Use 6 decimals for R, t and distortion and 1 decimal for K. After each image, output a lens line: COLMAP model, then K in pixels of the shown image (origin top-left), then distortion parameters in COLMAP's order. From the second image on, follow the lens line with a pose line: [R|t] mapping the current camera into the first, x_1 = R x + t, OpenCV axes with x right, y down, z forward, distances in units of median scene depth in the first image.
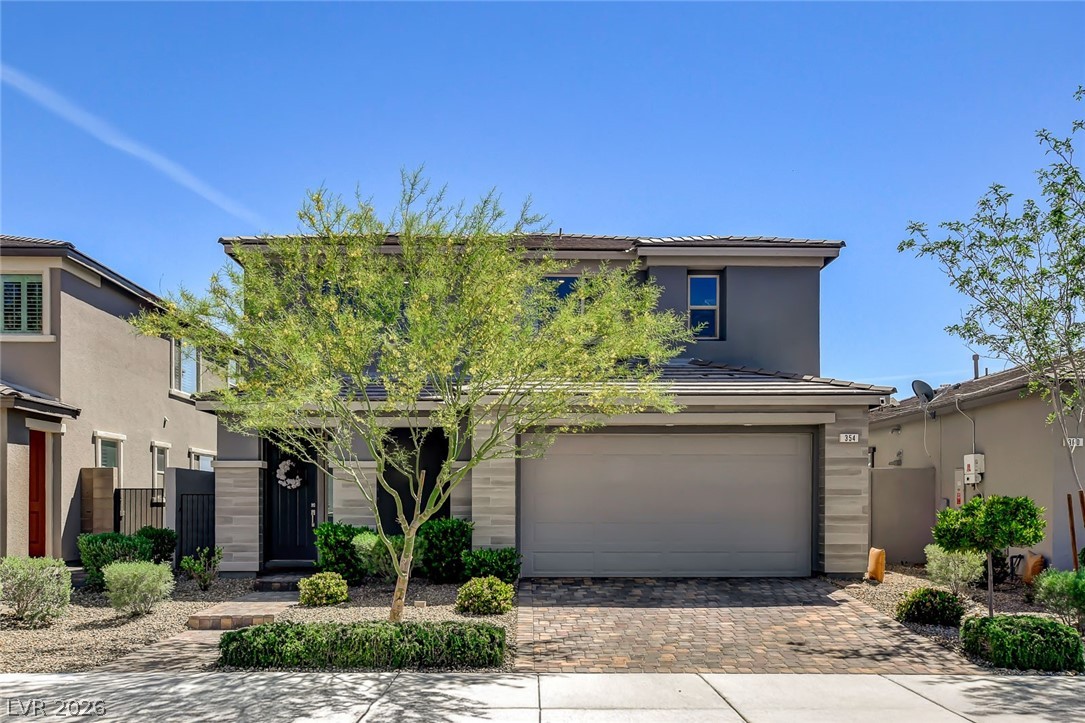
lens RADIAL K [[925.9, 0, 536.3], [0, 925.9, 508.2], [0, 0, 1]] dist [0.011791, 0.008021]
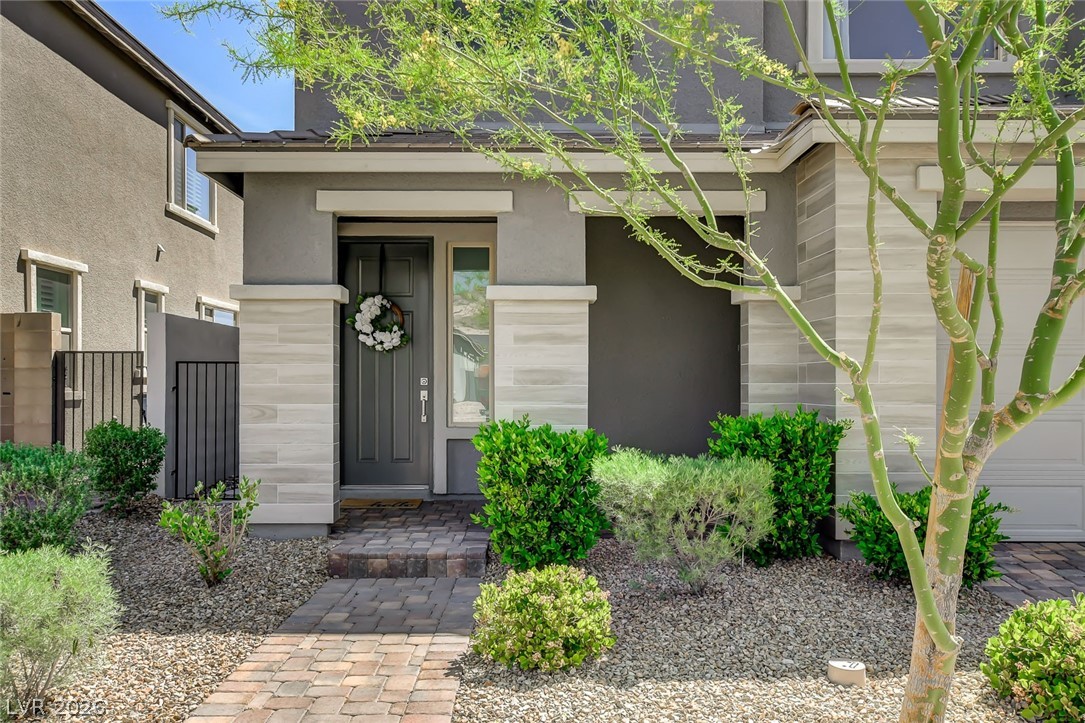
lens RADIAL K [[897.5, 0, 542.4], [0, 897.5, 383.9], [0, 0, 1]] dist [0.019430, 0.004608]
pose [[0.999994, -0.000046, -0.003361, -0.172458], [0.000038, 0.999997, -0.002405, -0.000722], [0.003362, 0.002405, 0.999991, 0.491427]]
